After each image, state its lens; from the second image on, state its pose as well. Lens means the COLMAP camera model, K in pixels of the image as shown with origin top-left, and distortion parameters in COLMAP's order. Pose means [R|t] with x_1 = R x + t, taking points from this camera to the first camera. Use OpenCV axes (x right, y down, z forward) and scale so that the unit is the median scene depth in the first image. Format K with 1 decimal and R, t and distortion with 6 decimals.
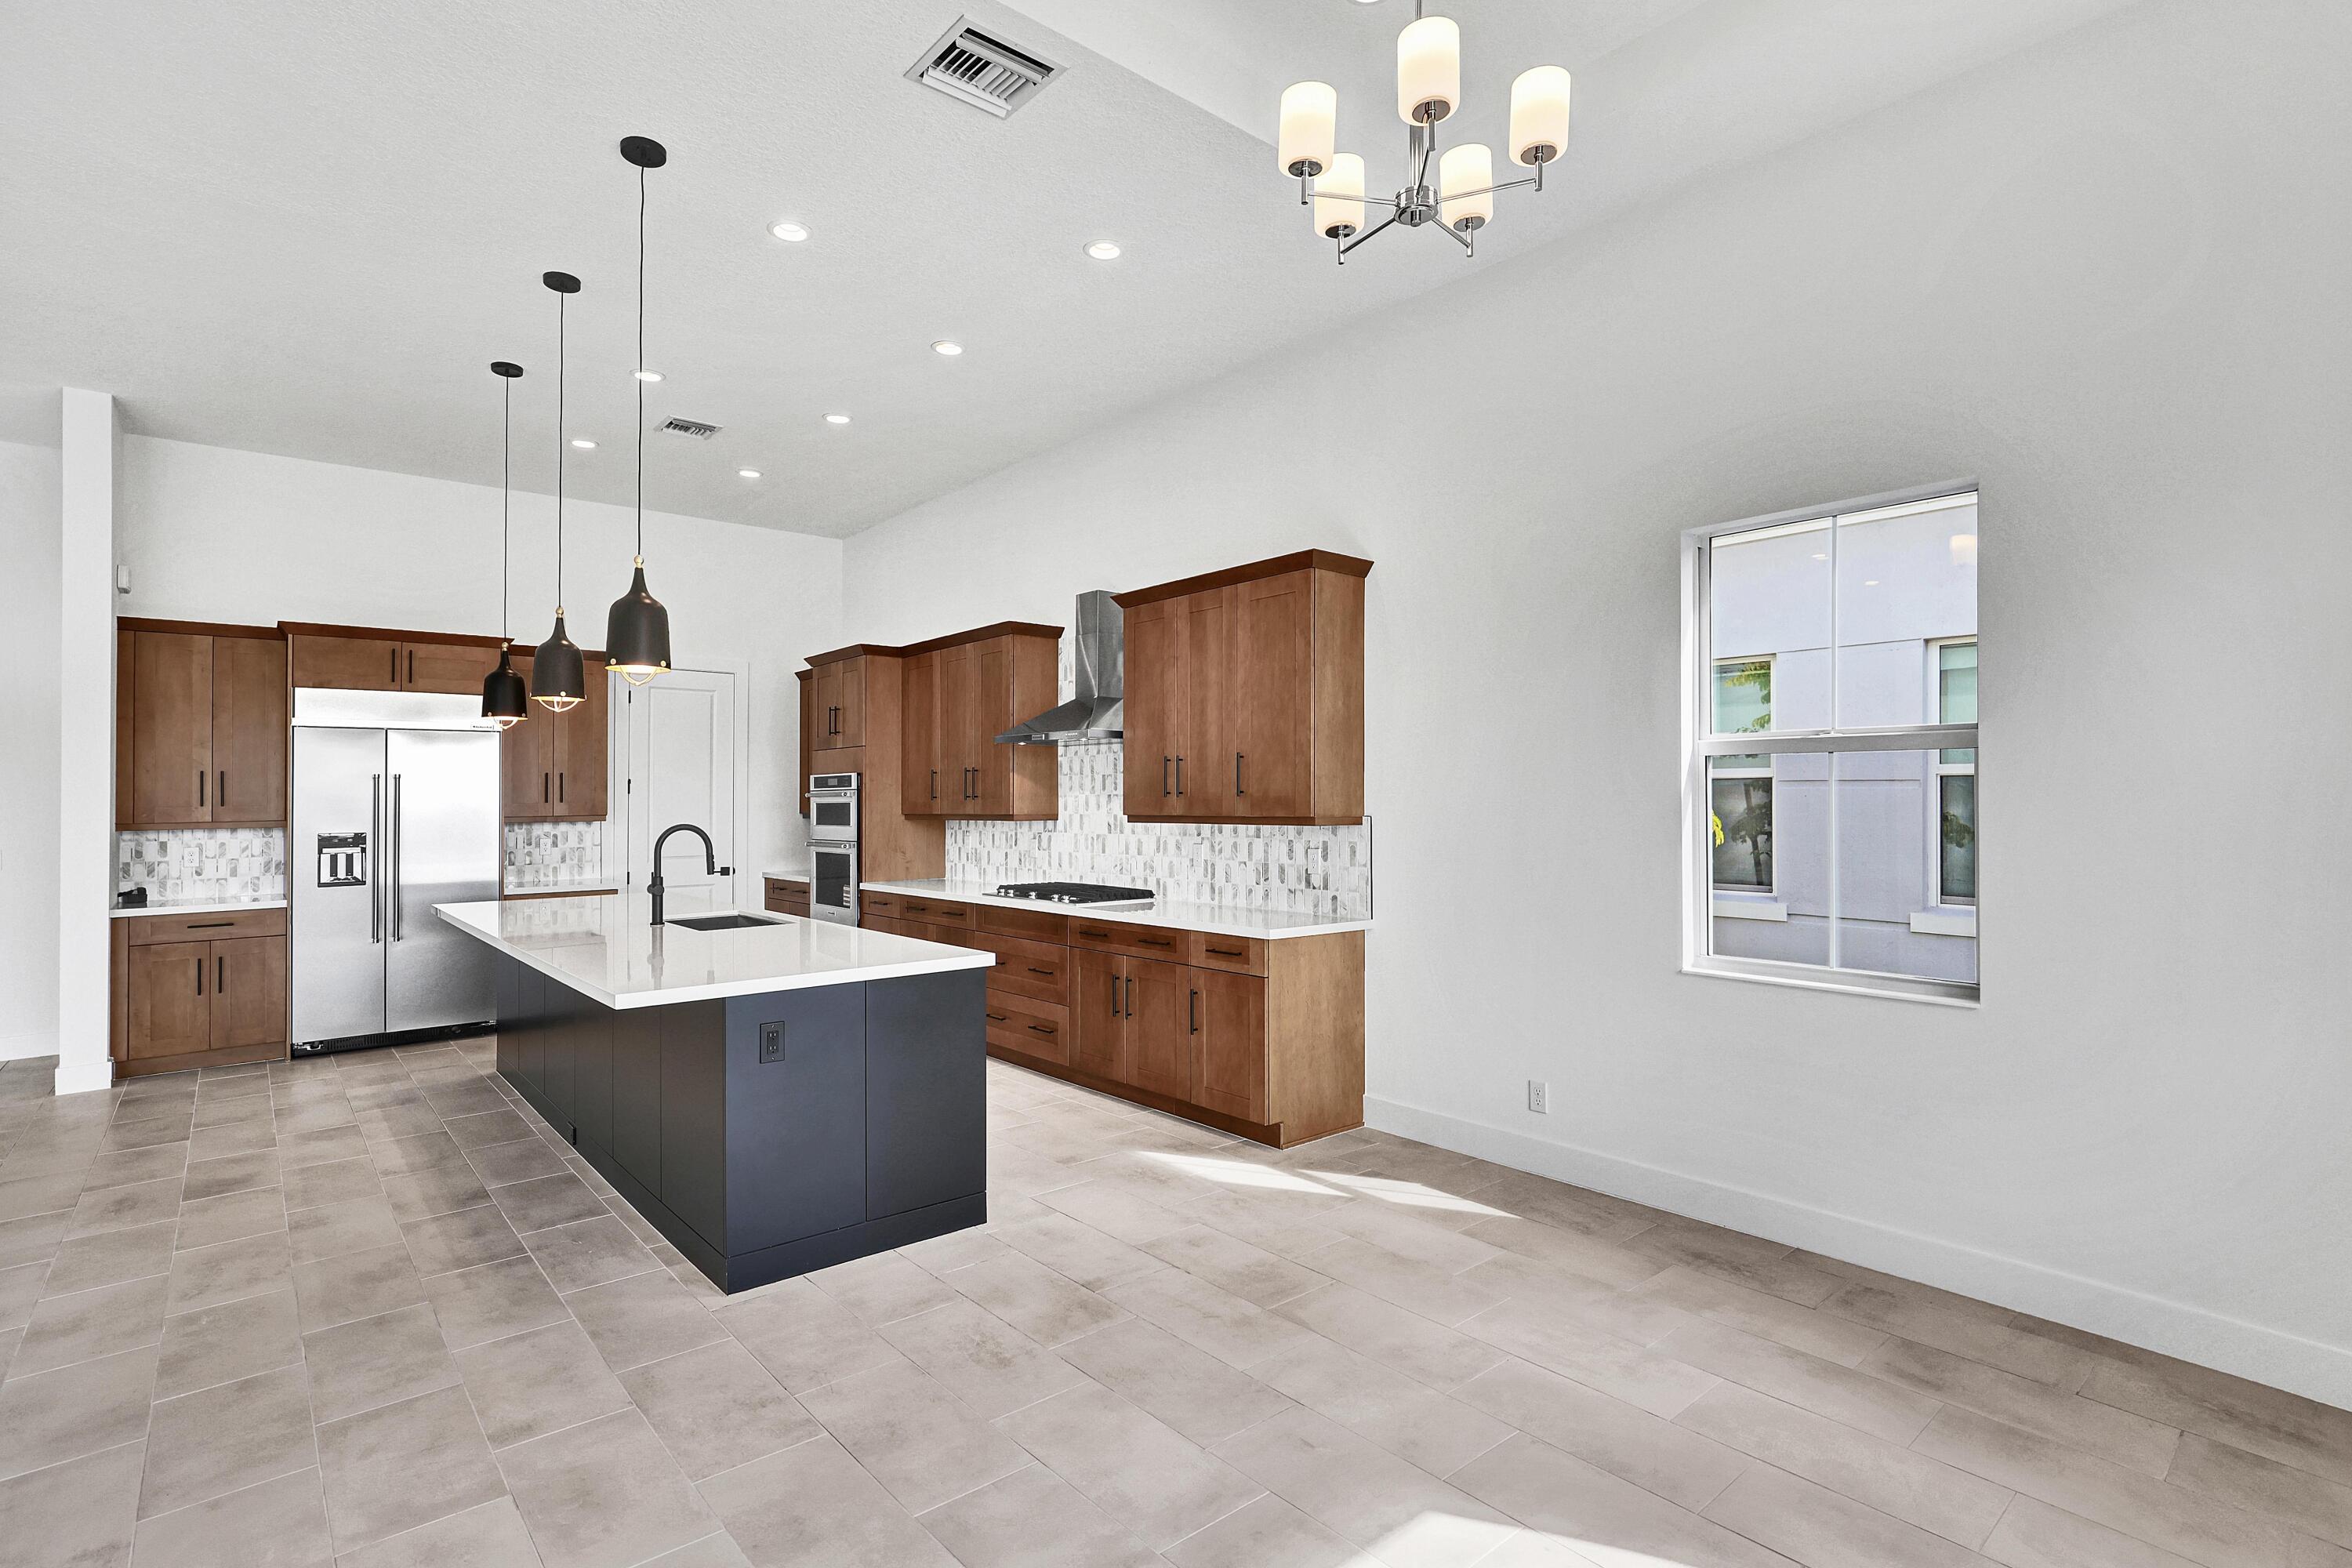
lens RADIAL K [[1116.7, 0, 1265.3], [0, 1116.7, 815.0], [0, 0, 1]] dist [0.001647, 0.000368]
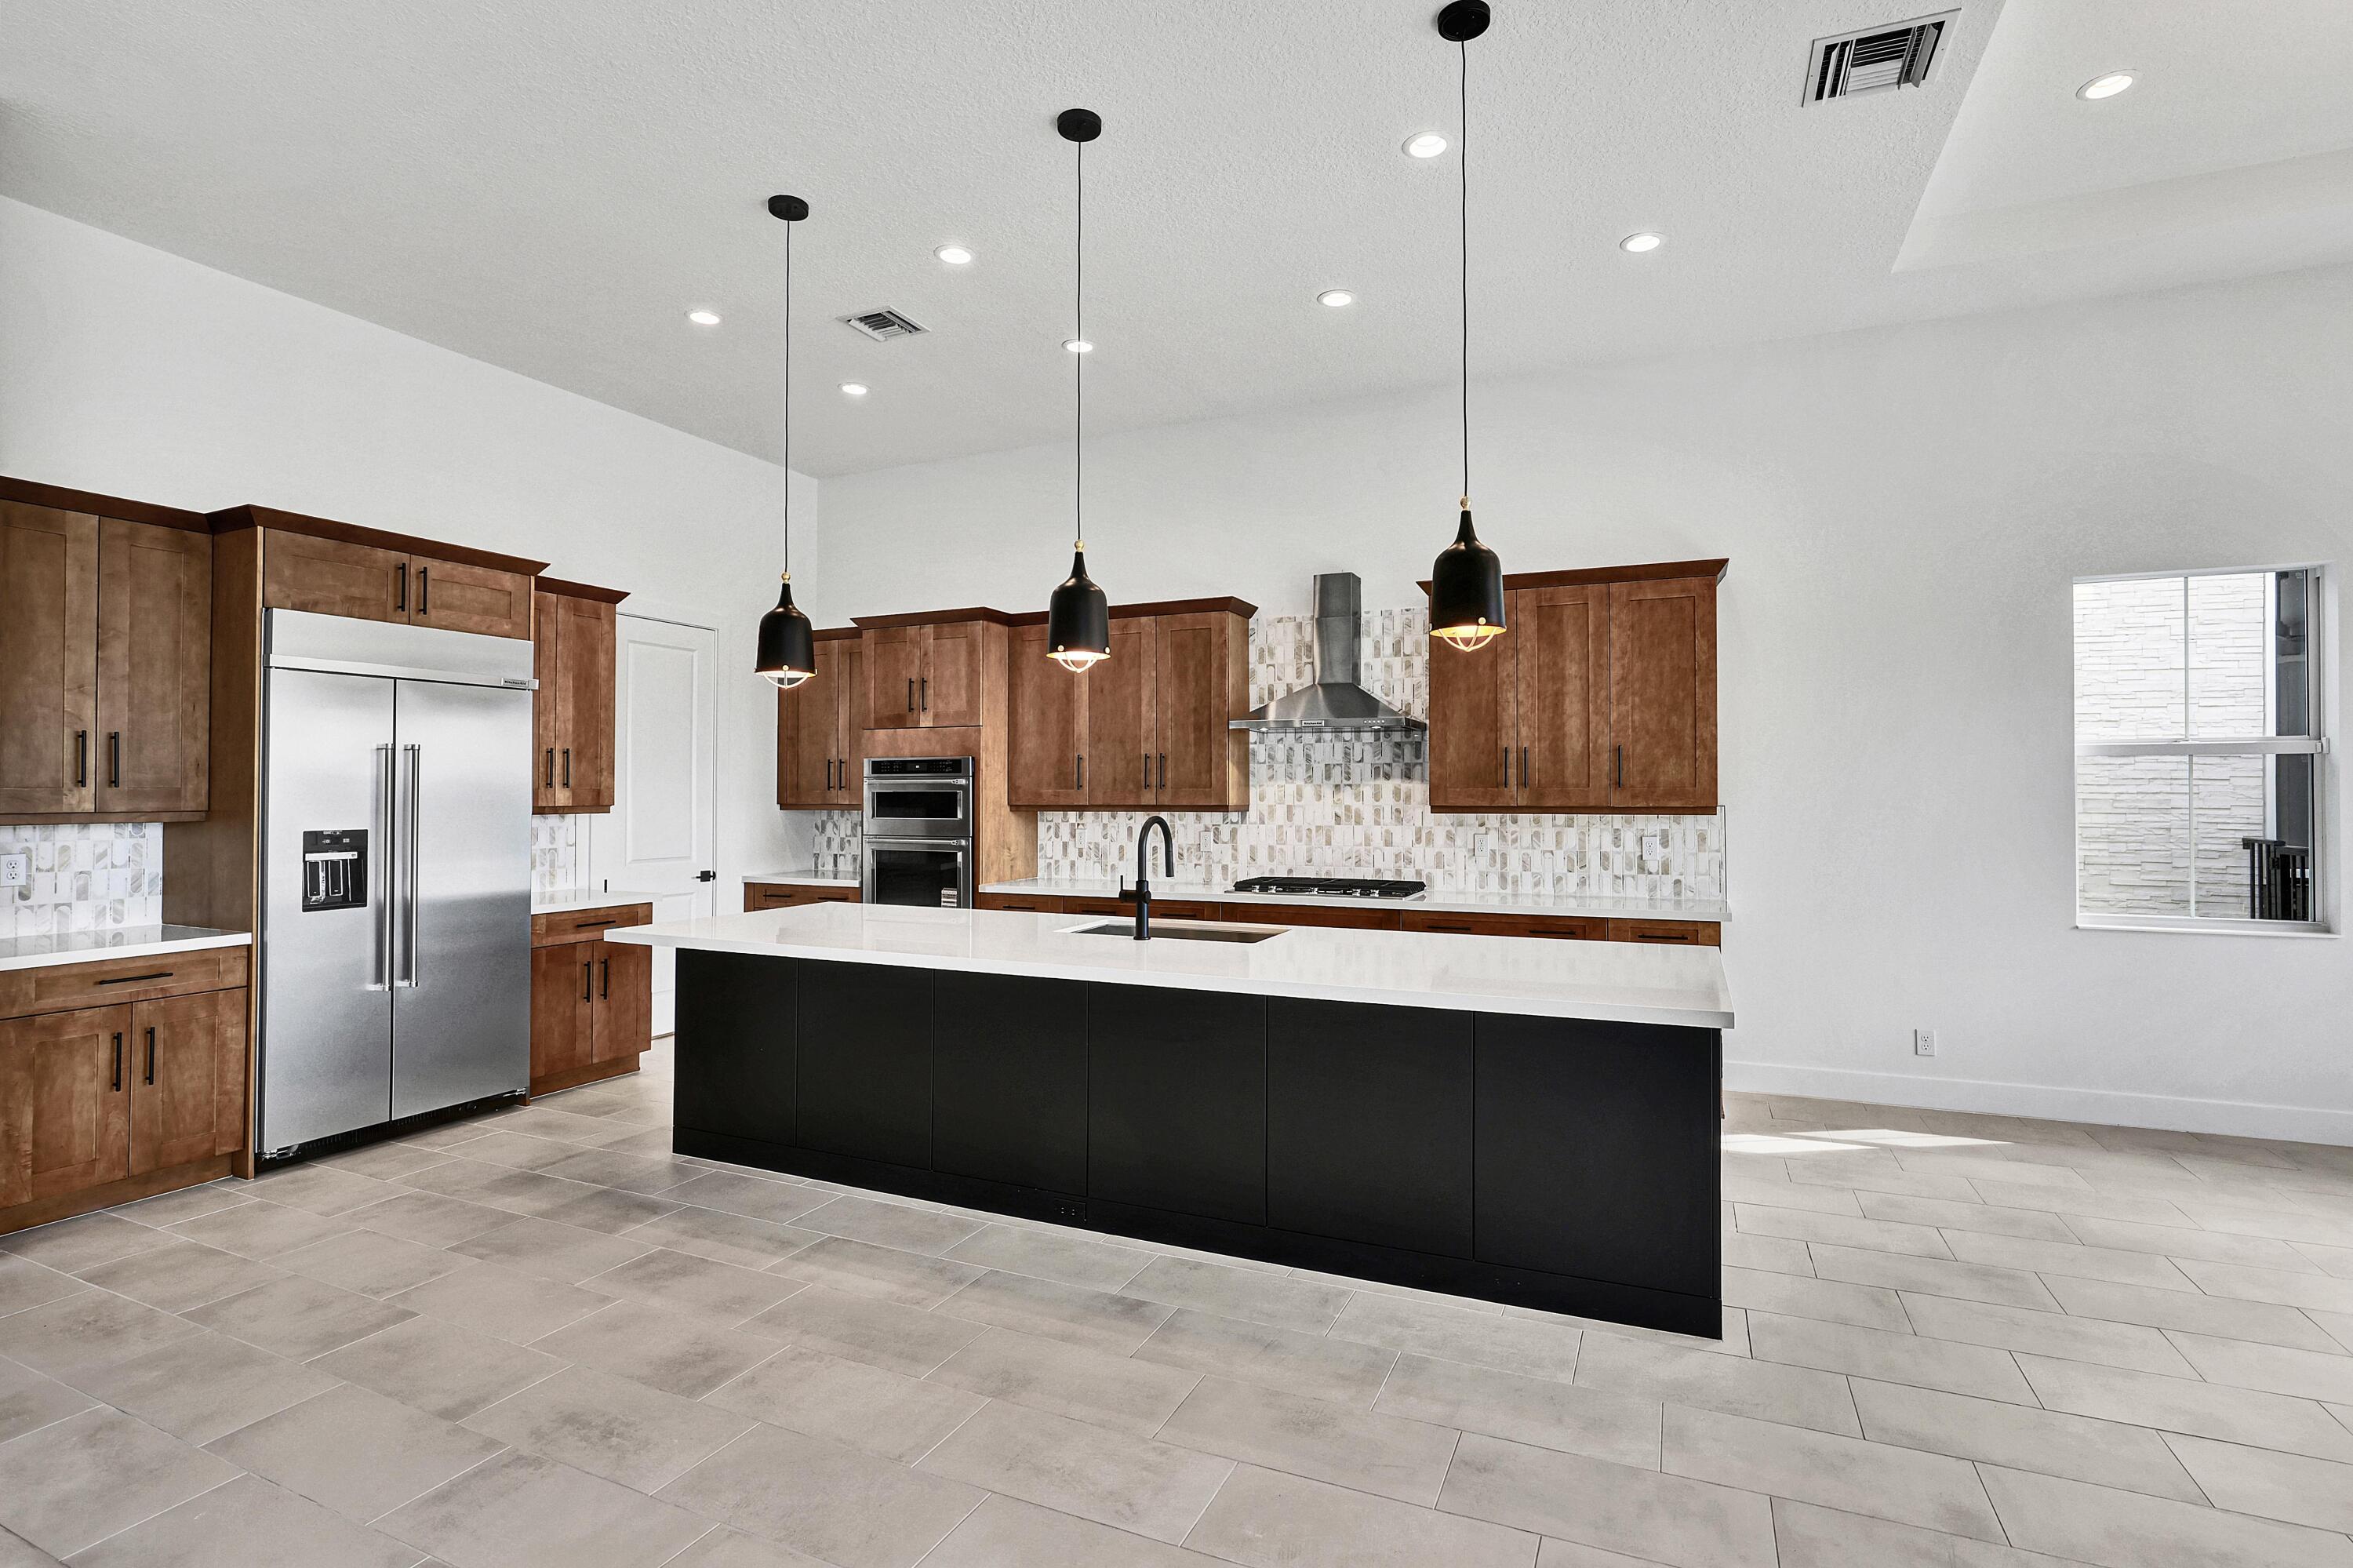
lens RADIAL K [[1073.6, 0, 1176.5], [0, 1073.6, 784.0], [0, 0, 1]] dist [-0.029738, 0.013879]
pose [[0.906426, 0.011479, 0.422208, -0.649775], [-0.000553, 0.999662, -0.025991, 0.005385], [-0.422364, 0.023325, 0.906126, 0.214828]]
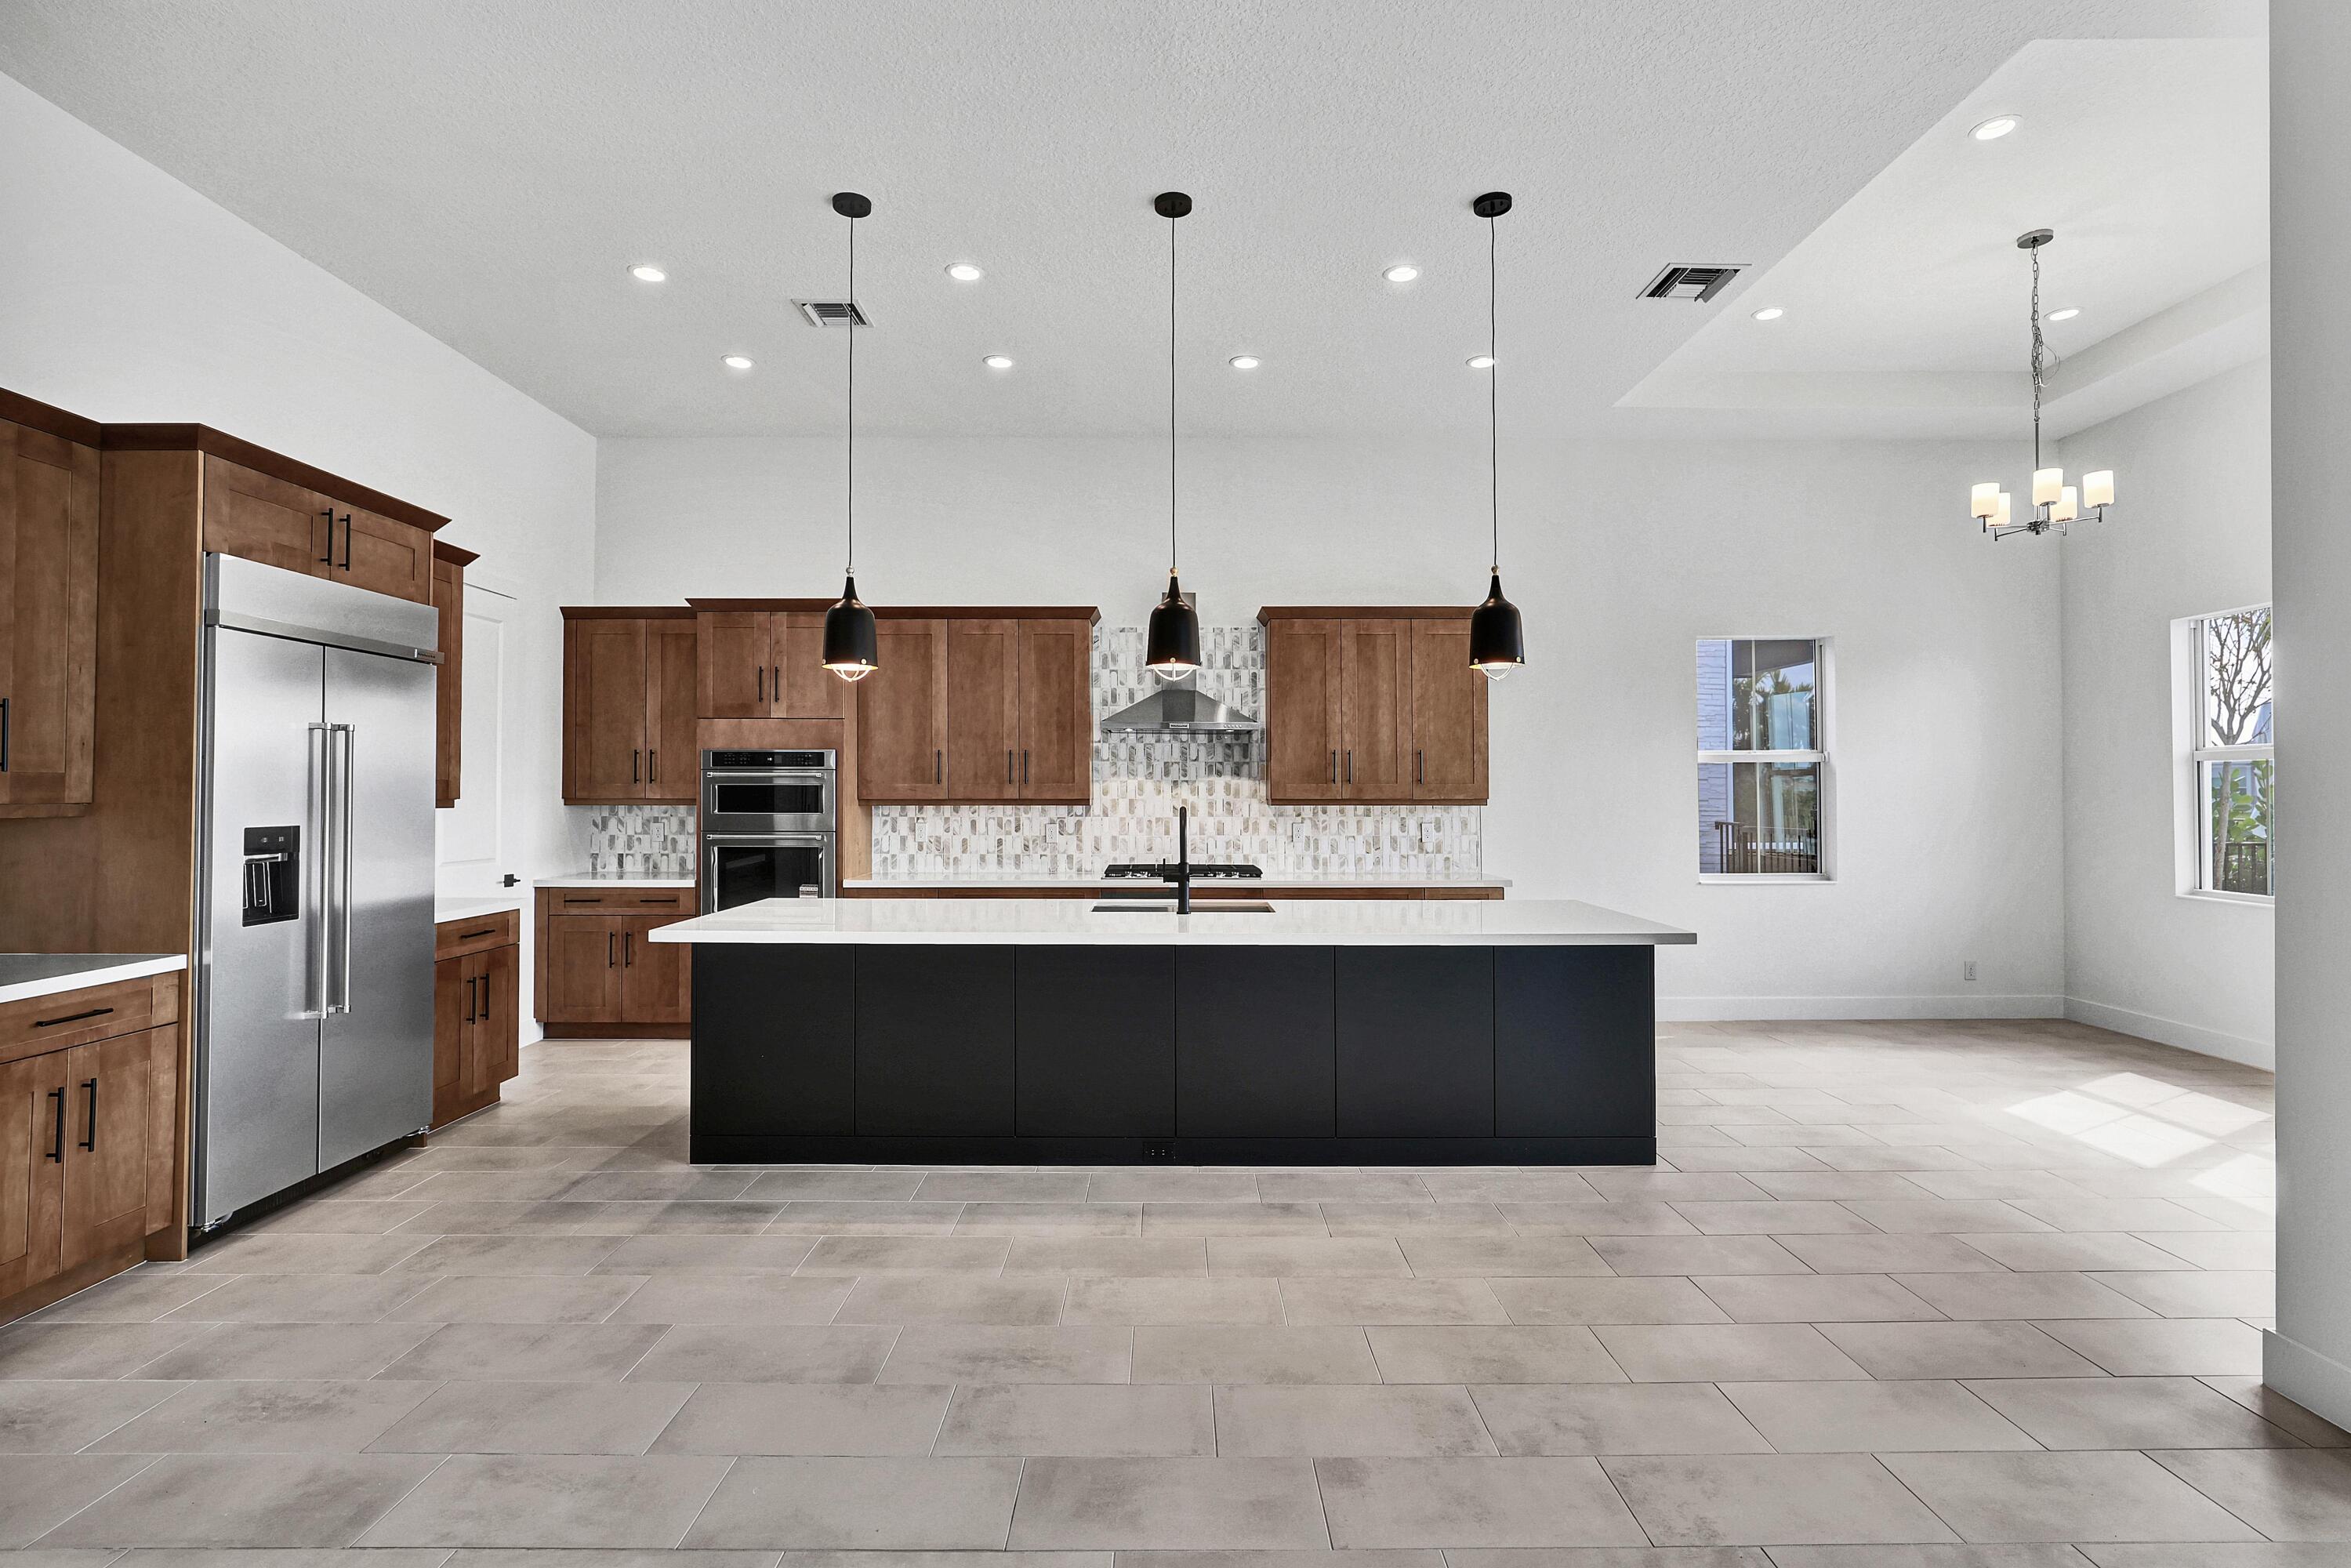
lens RADIAL K [[1104.3, 0, 1139.7], [0, 1104.3, 785.0], [0, 0, 1]] dist [-0.025793, 0.022224]
pose [[0.656193, 0.014655, 0.754450, -0.957281], [0.004373, 0.999721, -0.023223, 0.010640], [-0.754580, 0.018538, 0.655946, 0.320329]]
